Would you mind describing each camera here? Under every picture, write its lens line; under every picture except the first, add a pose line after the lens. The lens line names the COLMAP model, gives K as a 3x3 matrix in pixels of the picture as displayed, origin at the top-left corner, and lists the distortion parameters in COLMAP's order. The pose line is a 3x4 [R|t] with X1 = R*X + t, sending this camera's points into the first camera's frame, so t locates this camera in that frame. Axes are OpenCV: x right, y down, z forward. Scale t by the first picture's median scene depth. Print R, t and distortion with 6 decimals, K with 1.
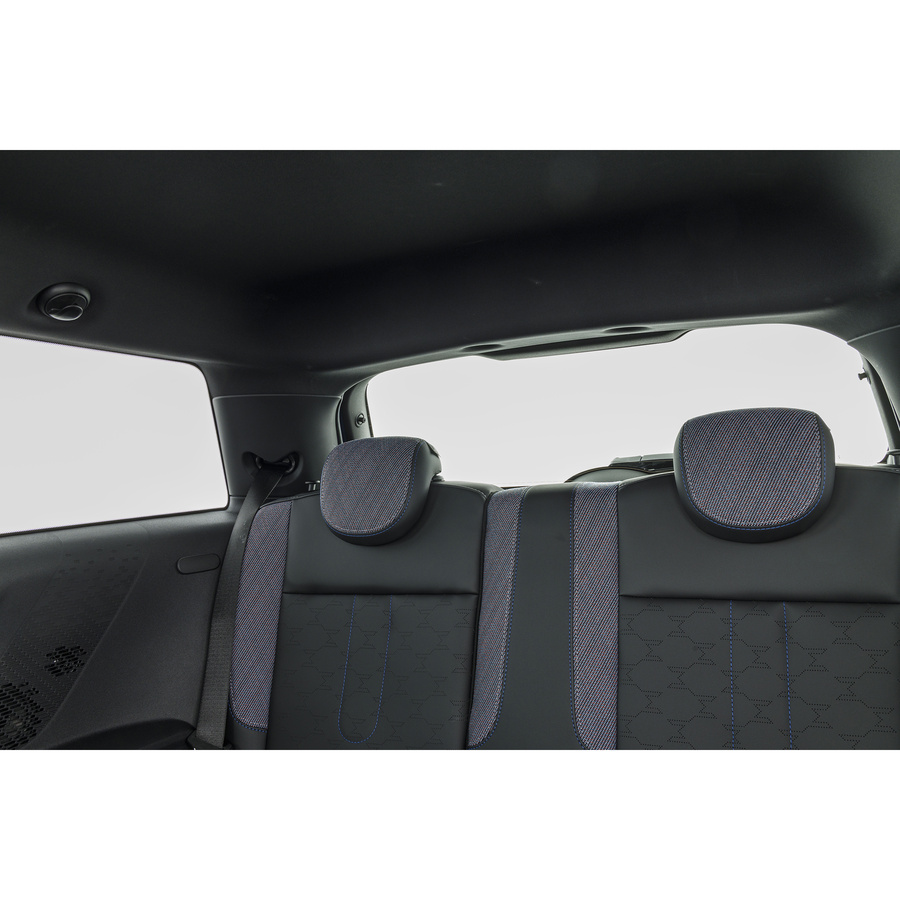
lens RADIAL K [[797.7, 0, 447.6], [0, 797.7, 447.7], [0, 0, 1]] dist [0.005296, -0.016489]
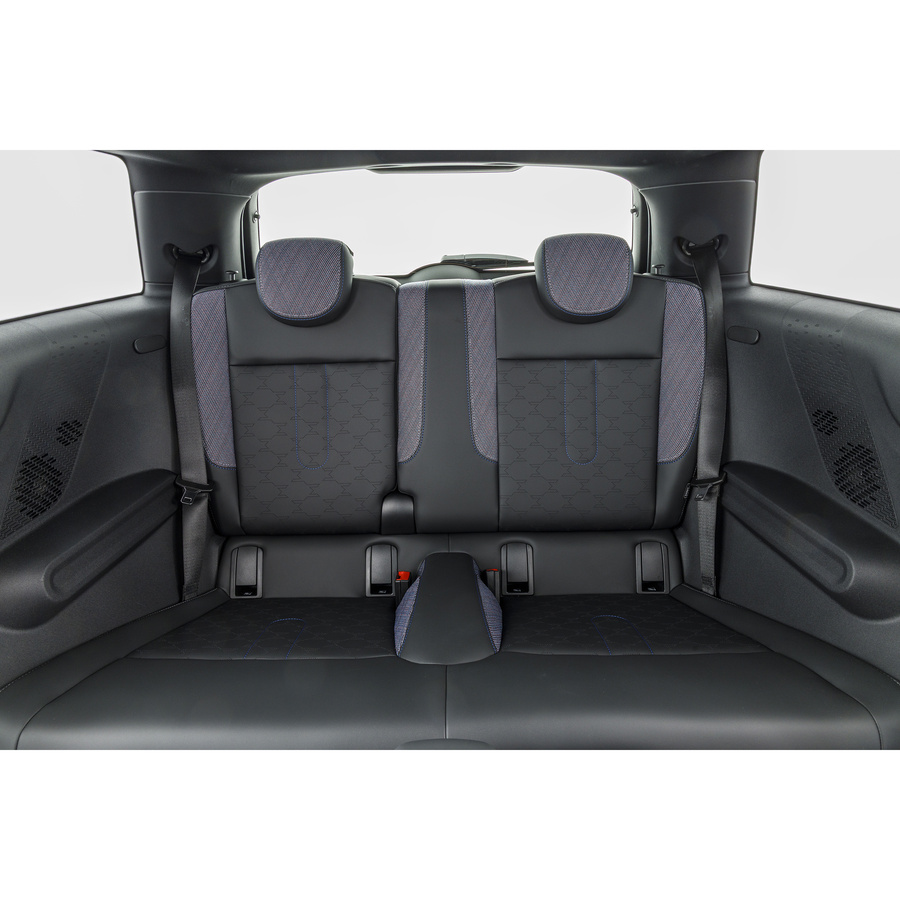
lens RADIAL K [[618.3, 0, 446.3], [0, 618.3, 452.0], [0, 0, 1]] dist [0.010012, -0.007329]
pose [[0.903051, -0.104544, 0.416616, -0.348280], [-0.046631, 0.940335, 0.337039, -0.037636], [-0.426994, -0.323790, 0.844296, -0.014098]]
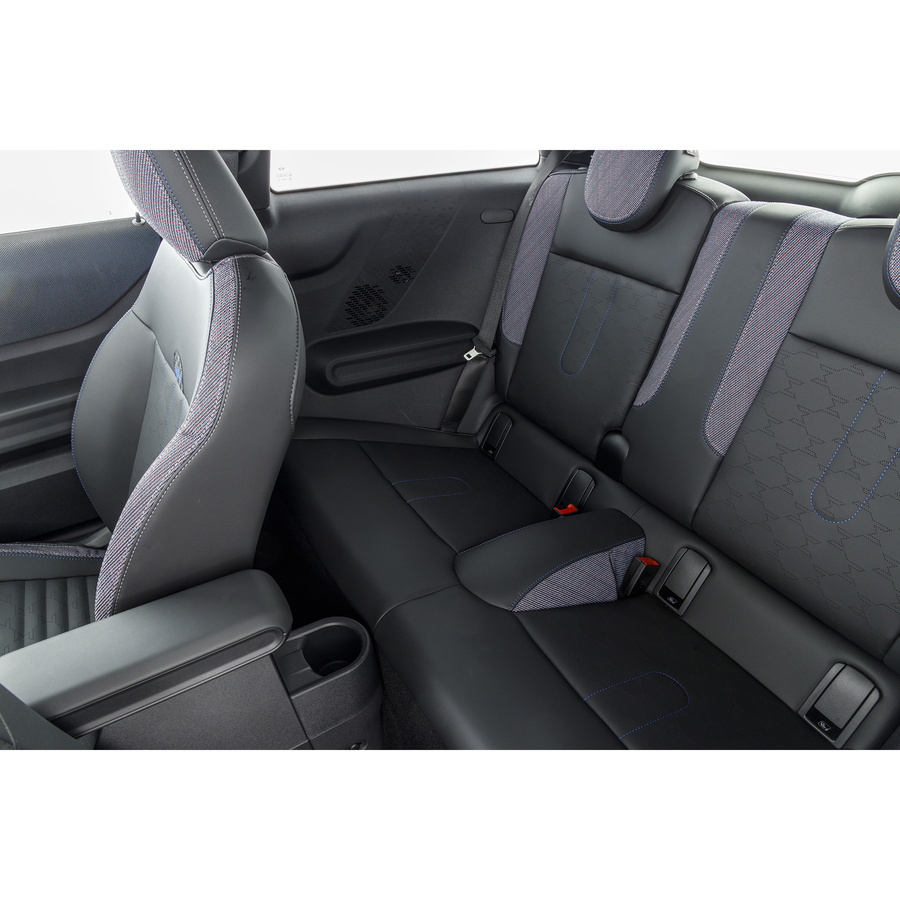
lens RADIAL K [[618.3, 0, 449.5], [0, 618.3, 447.7], [0, 0, 1]] dist [0.010012, -0.007329]
pose [[0.831272, 0.342826, -0.437558, 0.232278], [-0.029460, 0.813230, 0.581197, -0.156094], [0.555085, -0.470242, 0.686115, 0.063293]]
